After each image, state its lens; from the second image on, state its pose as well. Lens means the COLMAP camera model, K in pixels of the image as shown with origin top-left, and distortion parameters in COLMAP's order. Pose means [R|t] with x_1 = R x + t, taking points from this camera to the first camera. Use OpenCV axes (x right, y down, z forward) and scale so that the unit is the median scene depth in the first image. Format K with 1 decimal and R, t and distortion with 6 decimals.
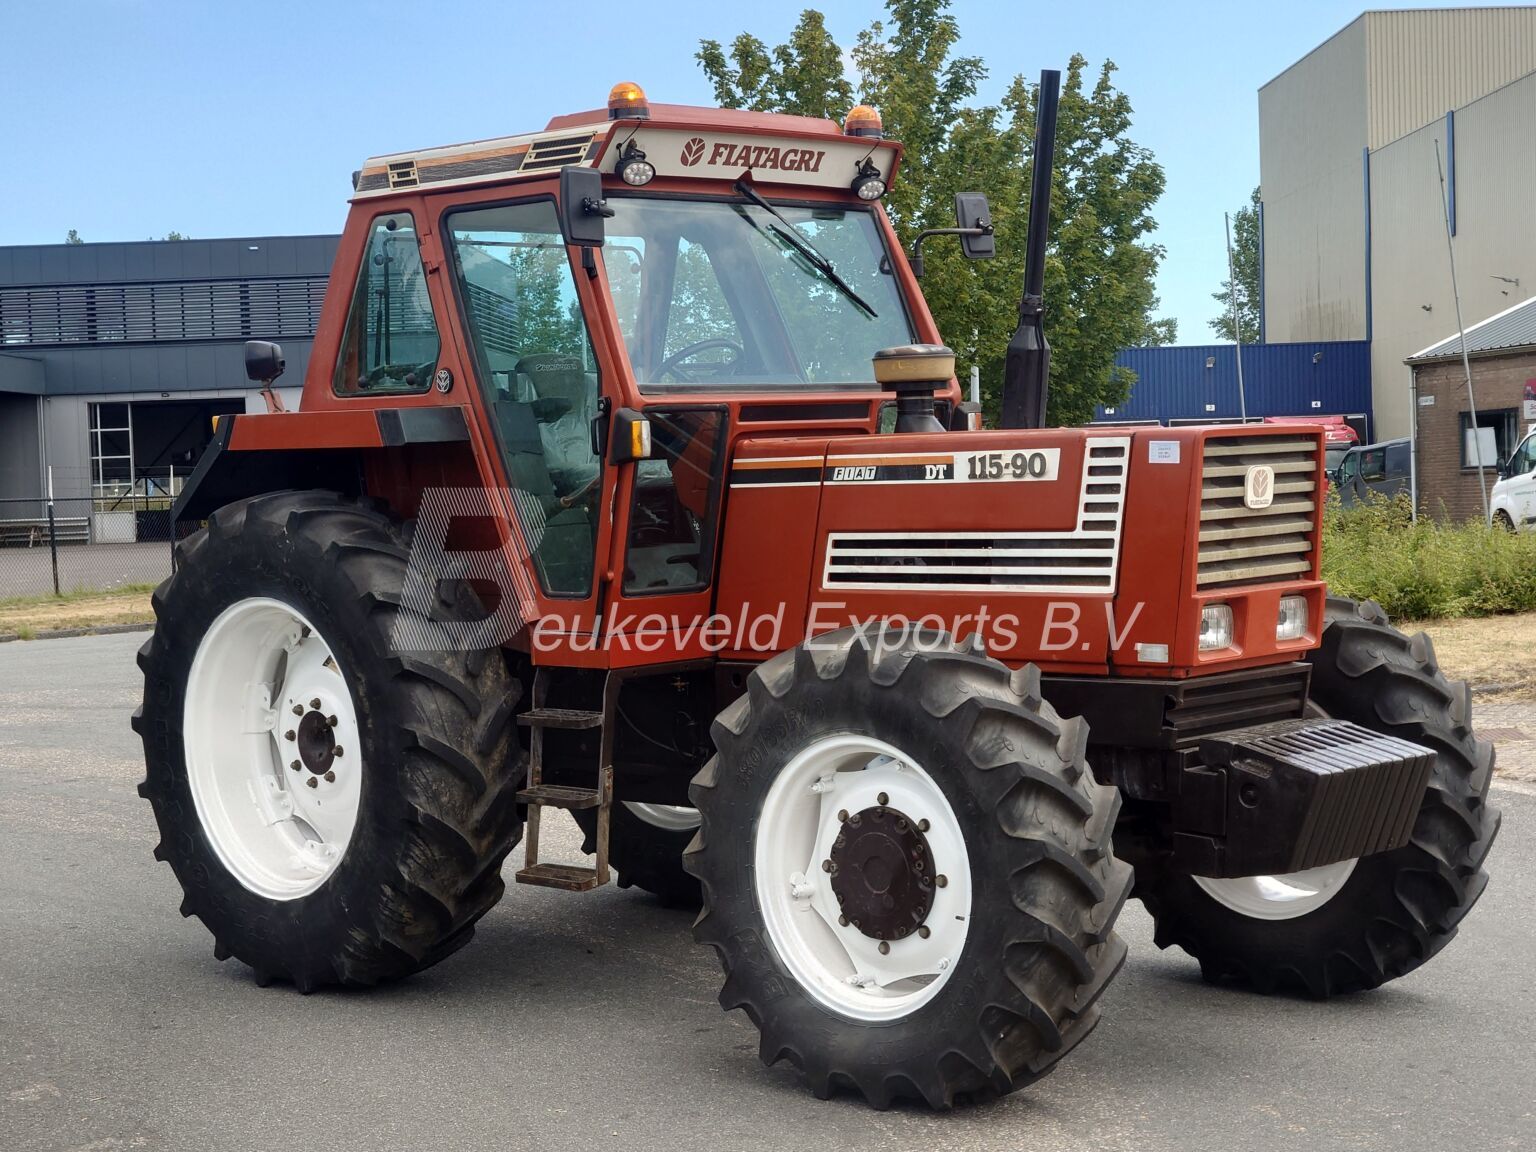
lens RADIAL K [[2695.8, 0, 773.1], [0, 2695.8, 580.4], [0, 0, 1]] dist [0.011748, 0.000000]
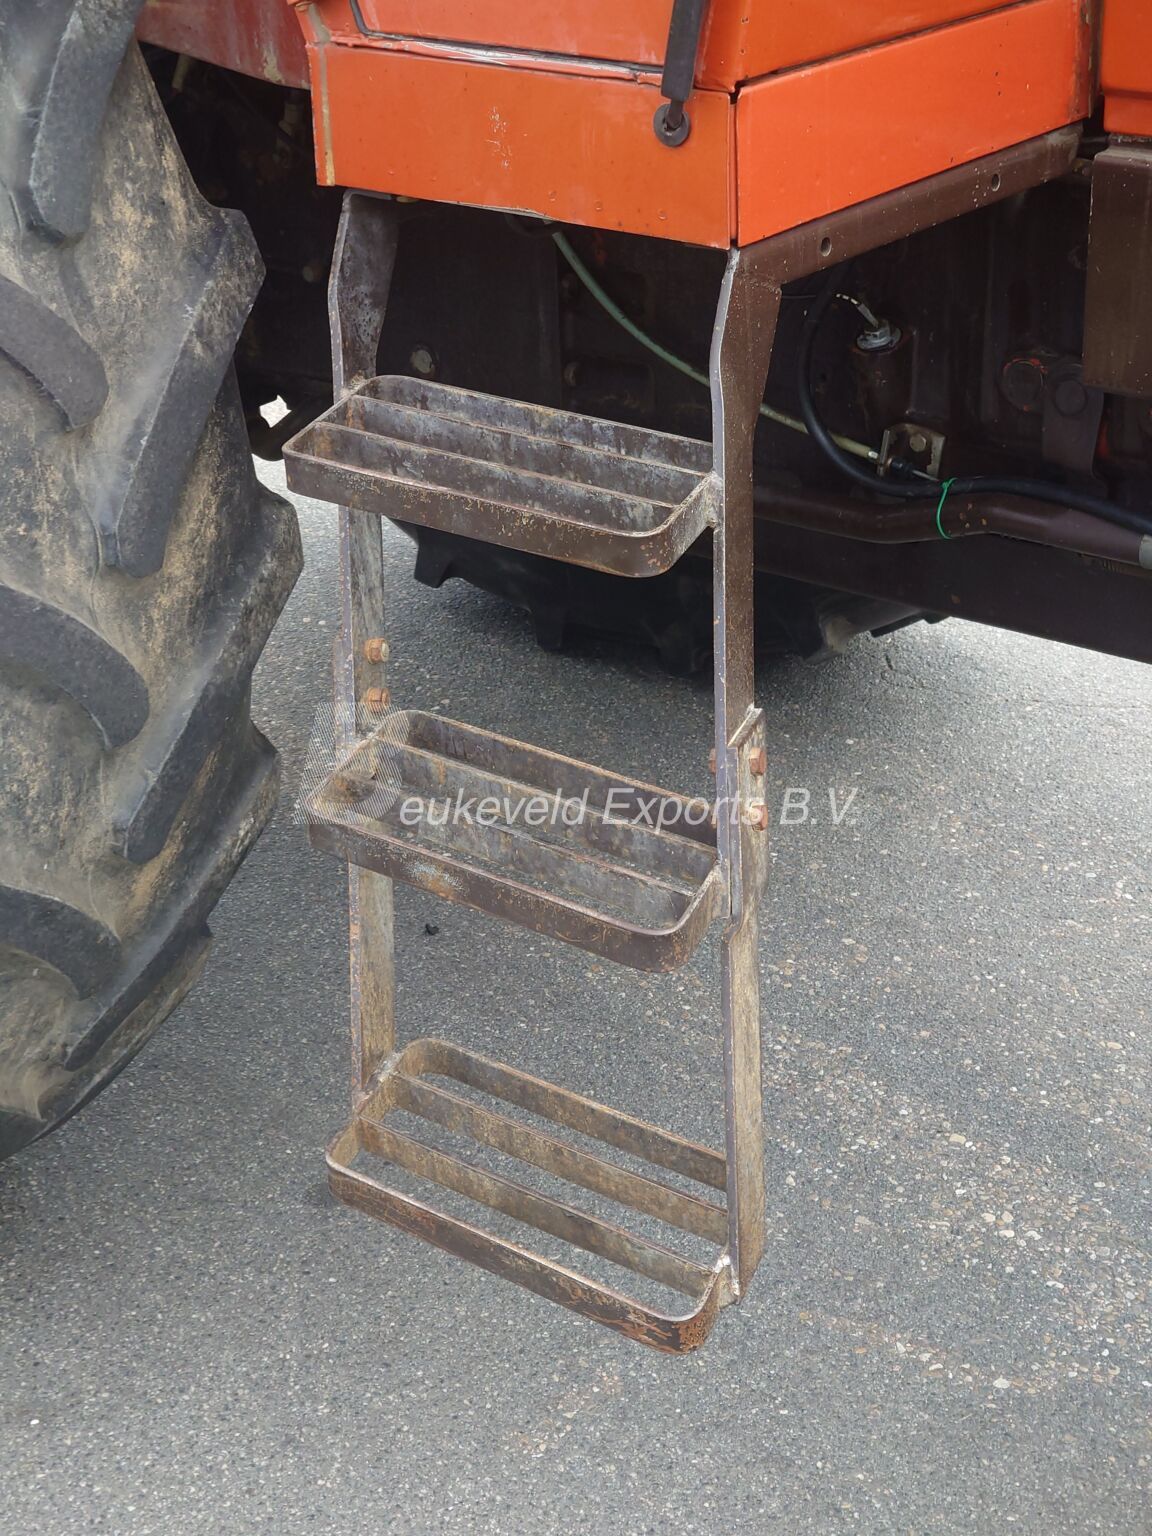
lens RADIAL K [[2695.8, 0, 577.7], [0, 2695.8, 757.9], [0, 0, 1]] dist [0.011748, 0.000000]
pose [[0.993774, -0.041477, 0.103411, -0.095914], [0.000580, 0.930040, 0.367458, -0.007219], [-0.111417, -0.365110, 0.924273, 0.792963]]
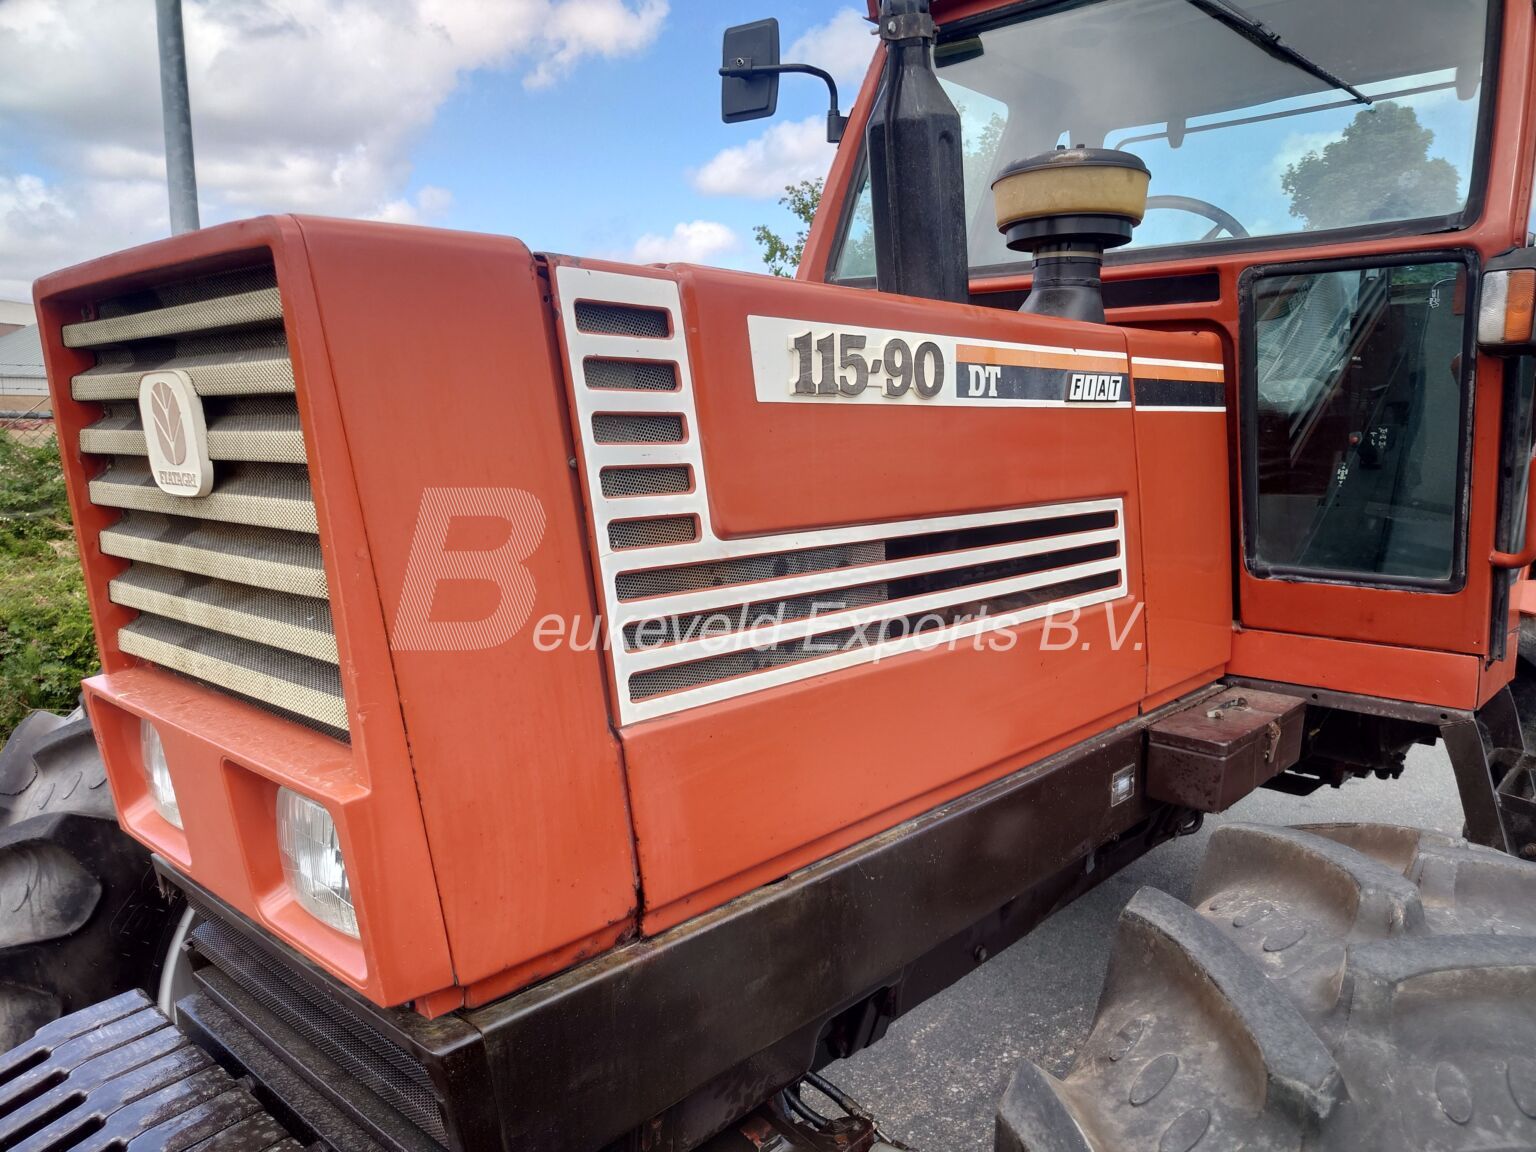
lens RADIAL K [[1114.4, 0, 764.0], [0, 1114.4, 565.2], [0, 0, 1]] dist [0.005388, 0.000710]
pose [[-0.062824, -0.143141, 0.987706, -0.078456], [0.002803, 0.989632, 0.143599, -0.034180], [-0.998021, 0.011789, -0.061771, 0.951220]]
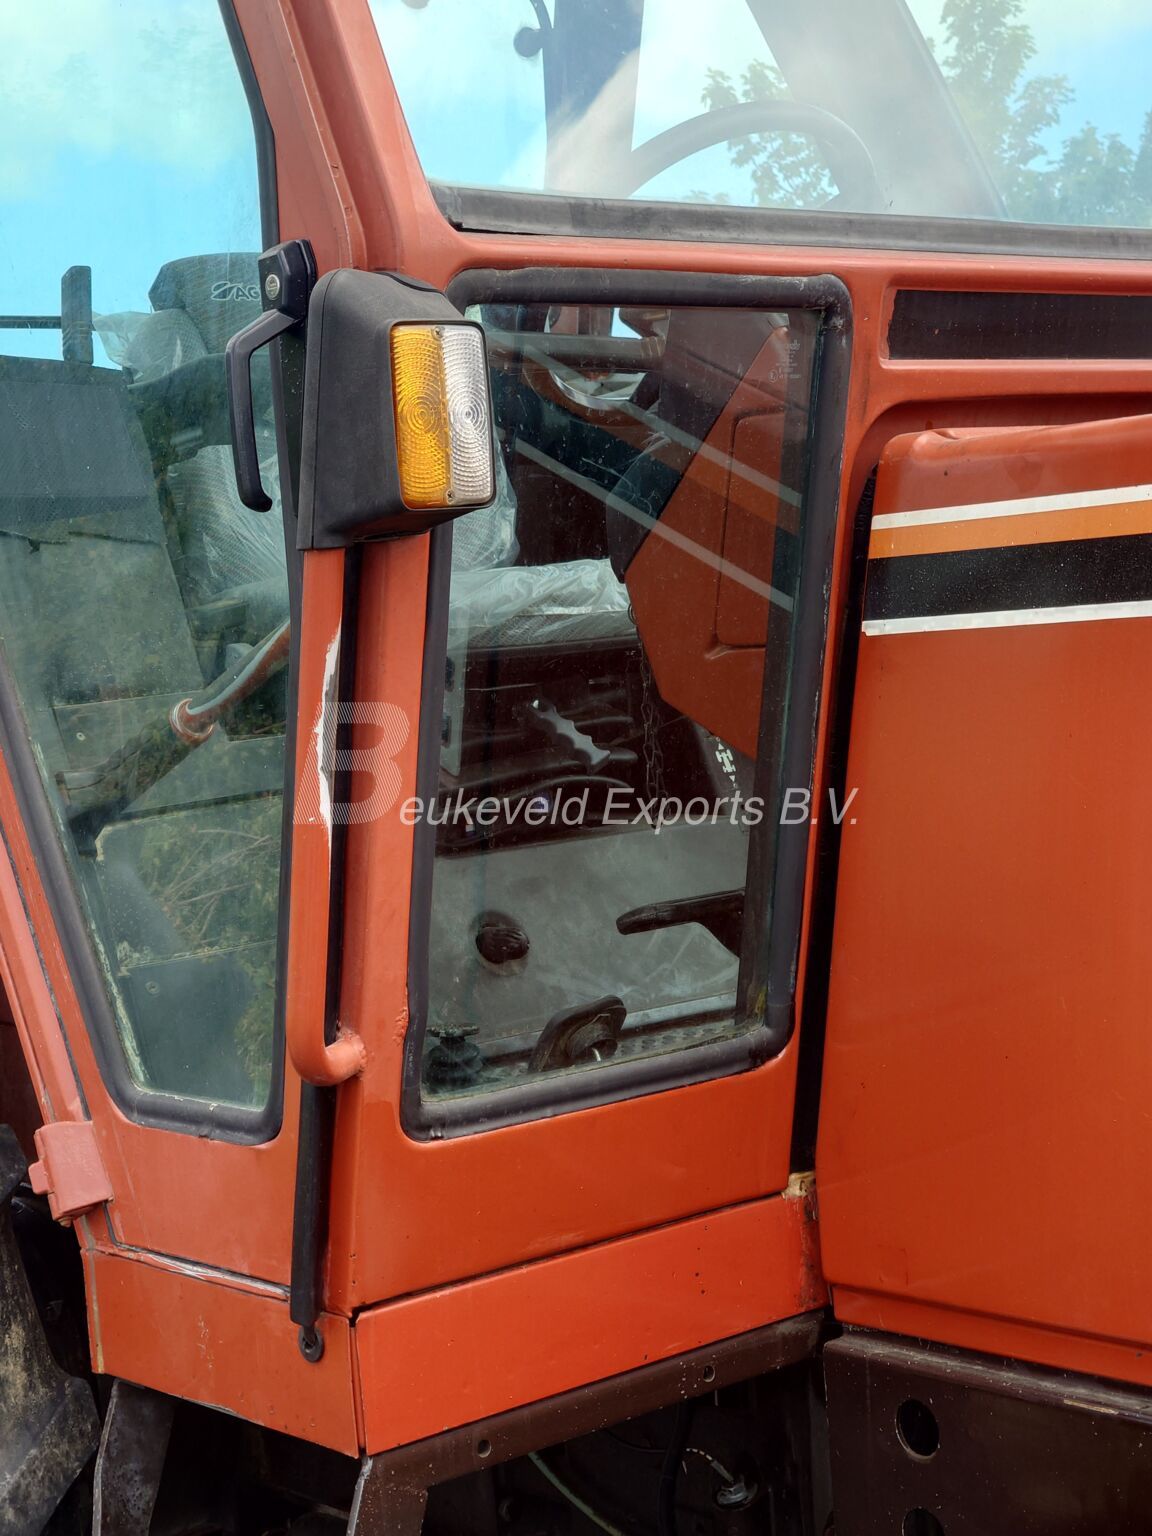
lens RADIAL K [[2695.8, 0, 560.5], [0, 2695.8, 768.8], [0, 0, 1]] dist [0.011748, 0.000000]
pose [[0.995361, -0.036353, -0.089073, -0.022190], [0.037473, 0.999238, 0.010934, -0.026742], [0.088607, -0.014221, 0.995965, 0.775444]]
